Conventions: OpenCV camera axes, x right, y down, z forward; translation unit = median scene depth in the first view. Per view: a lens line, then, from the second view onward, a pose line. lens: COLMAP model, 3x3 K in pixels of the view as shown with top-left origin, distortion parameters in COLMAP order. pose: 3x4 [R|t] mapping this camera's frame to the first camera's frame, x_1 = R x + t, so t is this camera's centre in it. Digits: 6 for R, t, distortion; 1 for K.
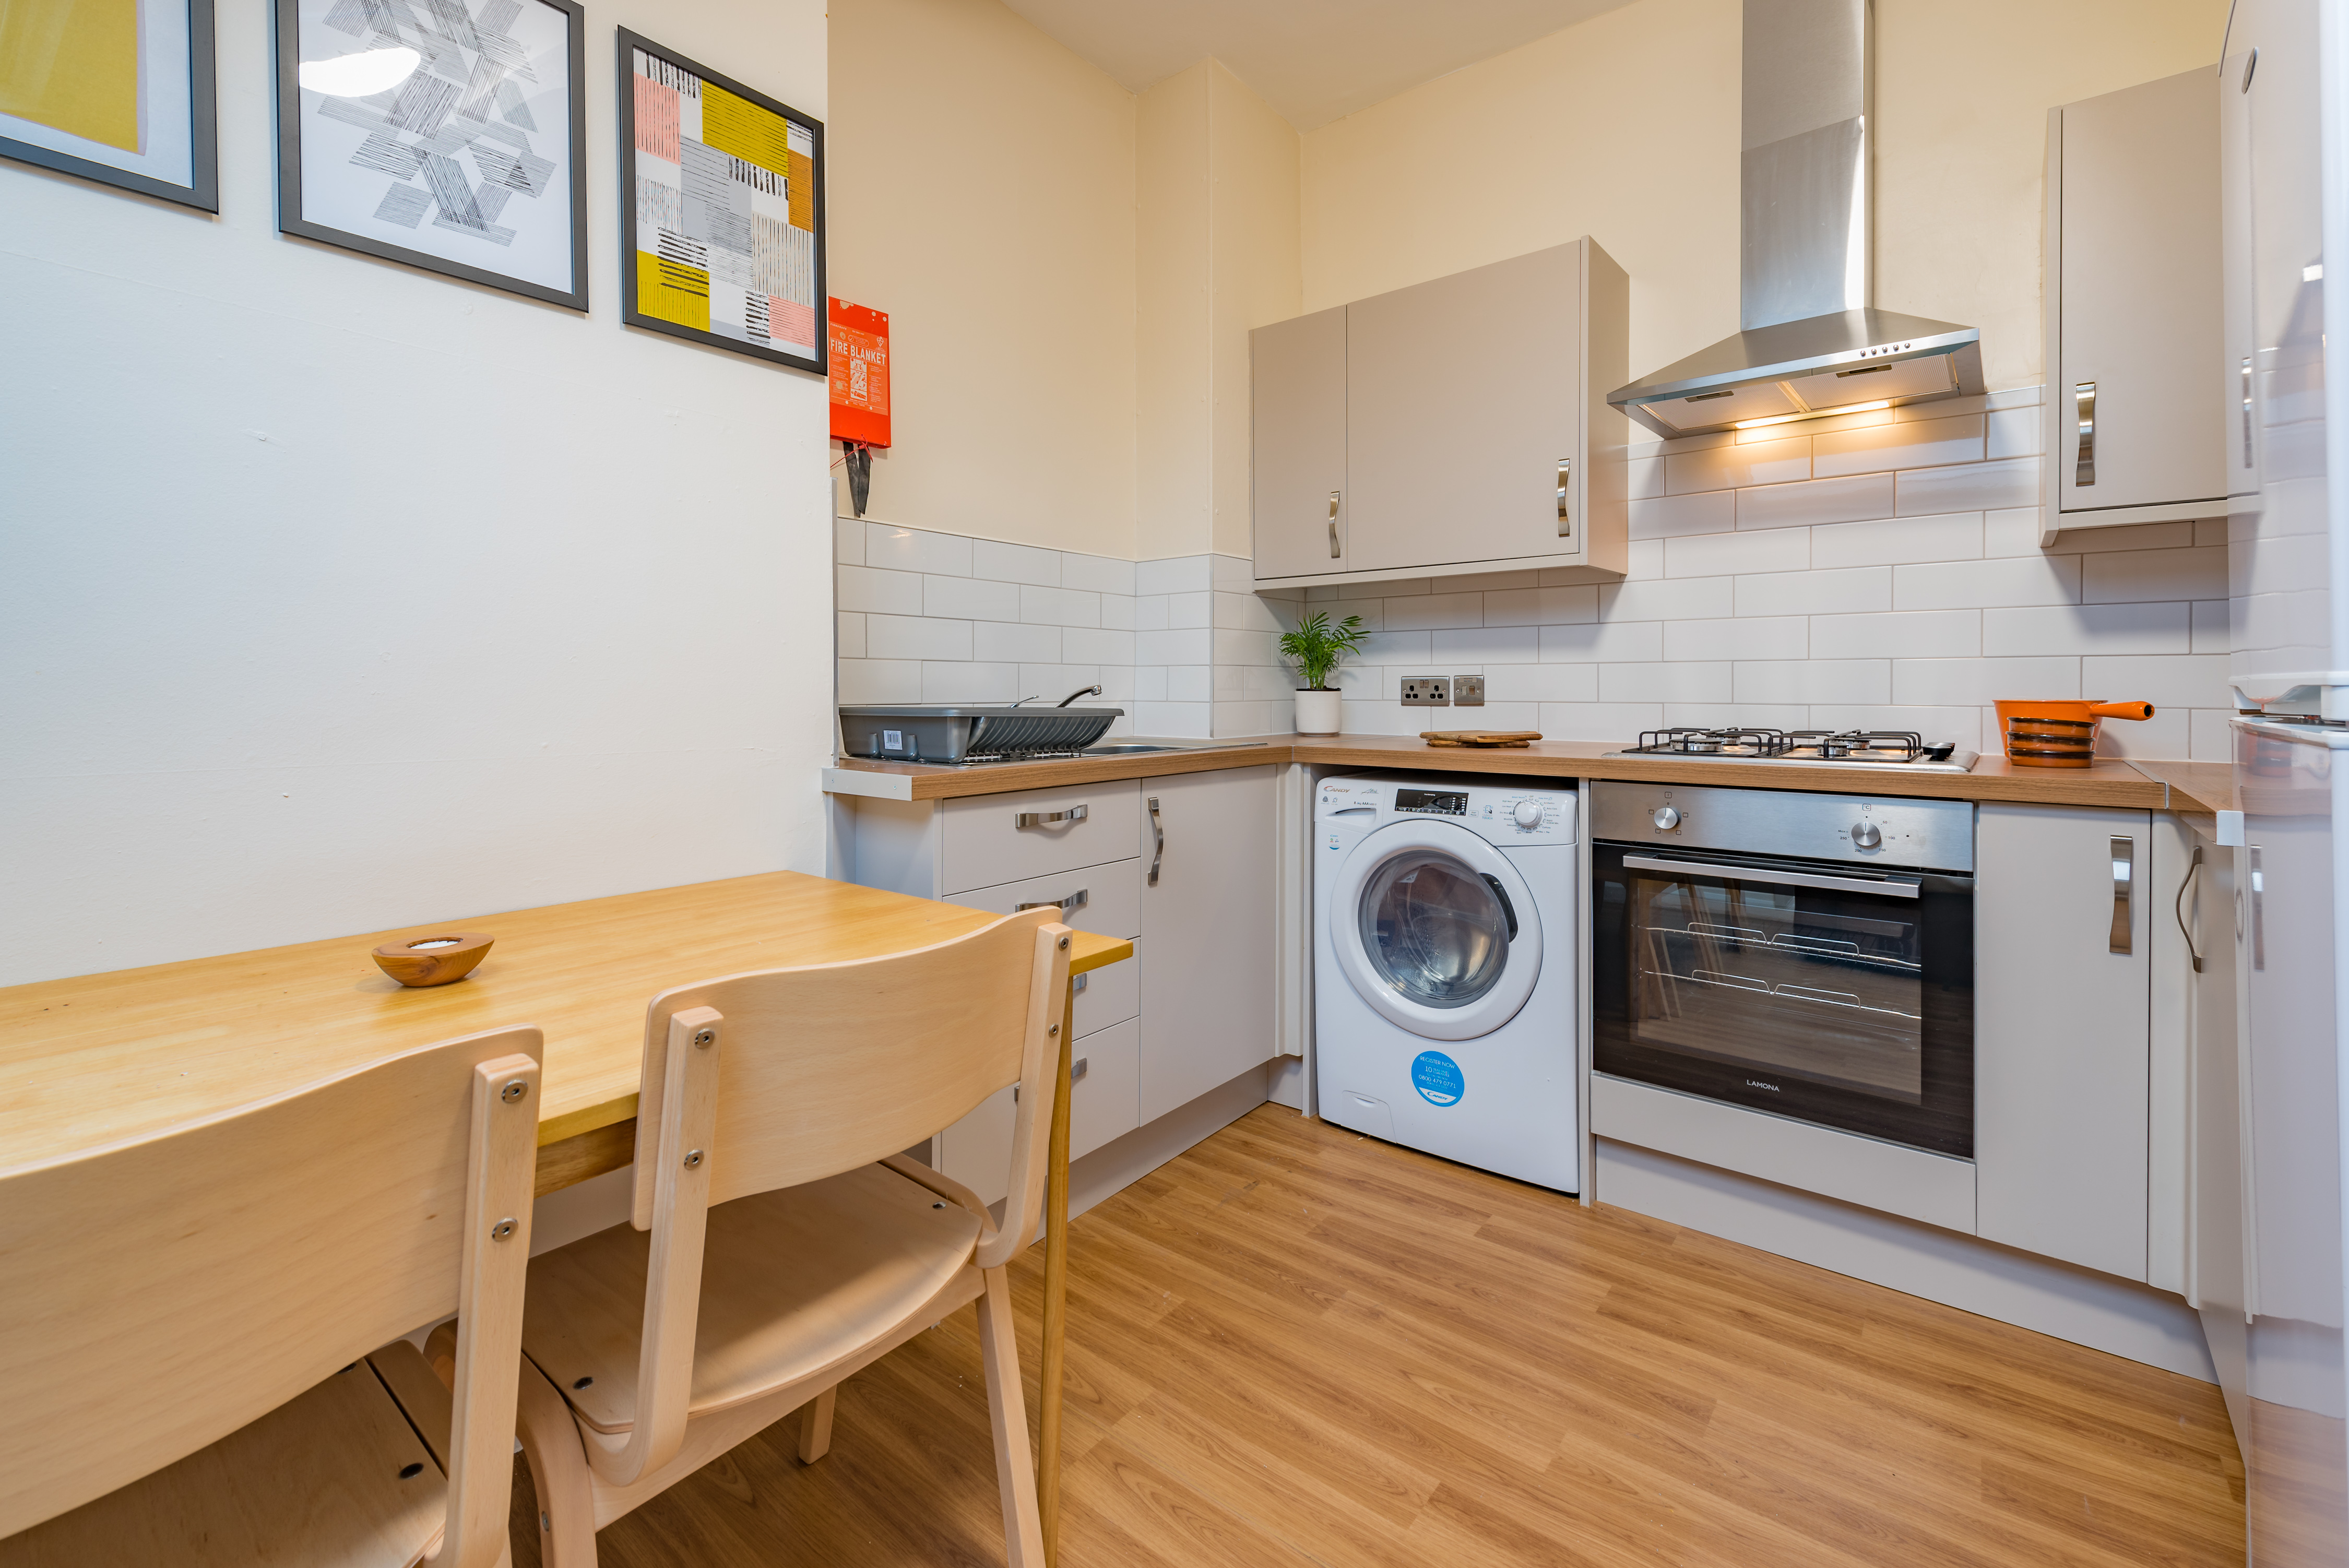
lens RADIAL K [[1010.5, 0, 1171.2], [0, 1010.5, 692.7], [0, 0, 1]] dist [0.011773, -0.000640]
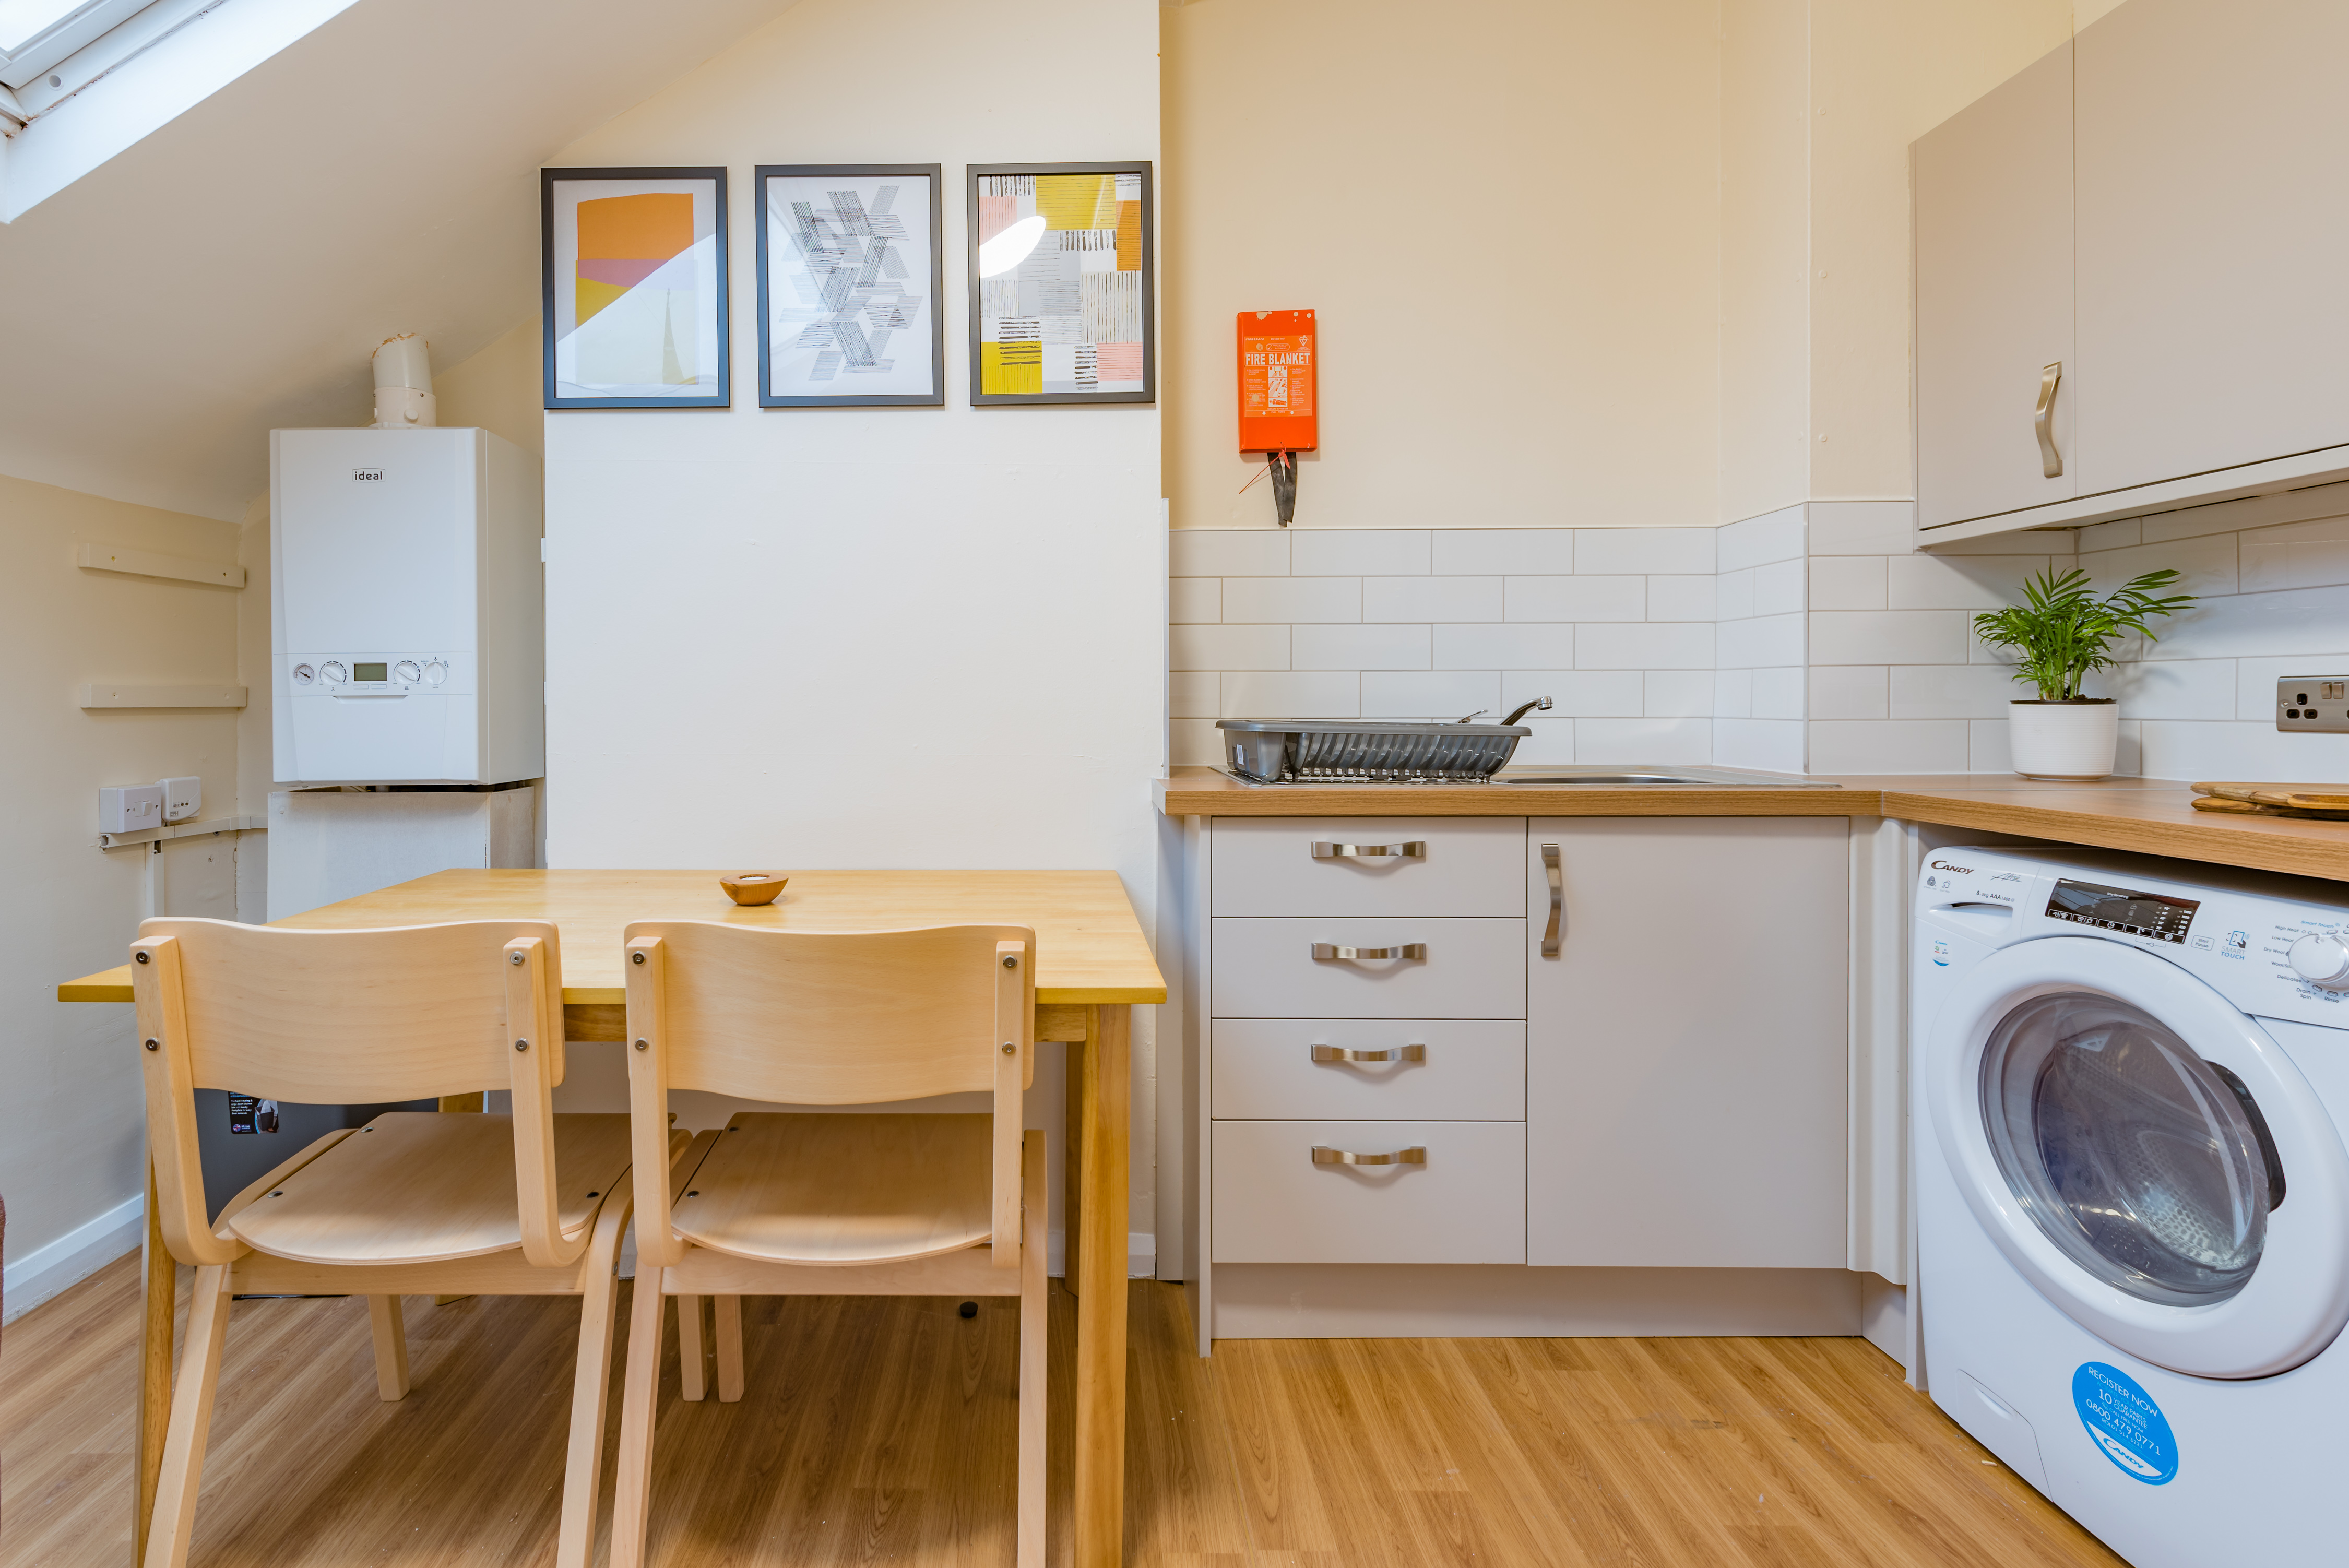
lens RADIAL K [[1101.9, 0, 1170.9], [0, 1101.9, 708.9], [0, 0, 1]] dist [0.025604, -0.009332]
pose [[0.613642, 0.004327, -0.789573, 0.468588], [-0.000334, 0.999986, 0.005221, -0.002808], [0.789585, -0.002940, 0.613635, 0.258342]]
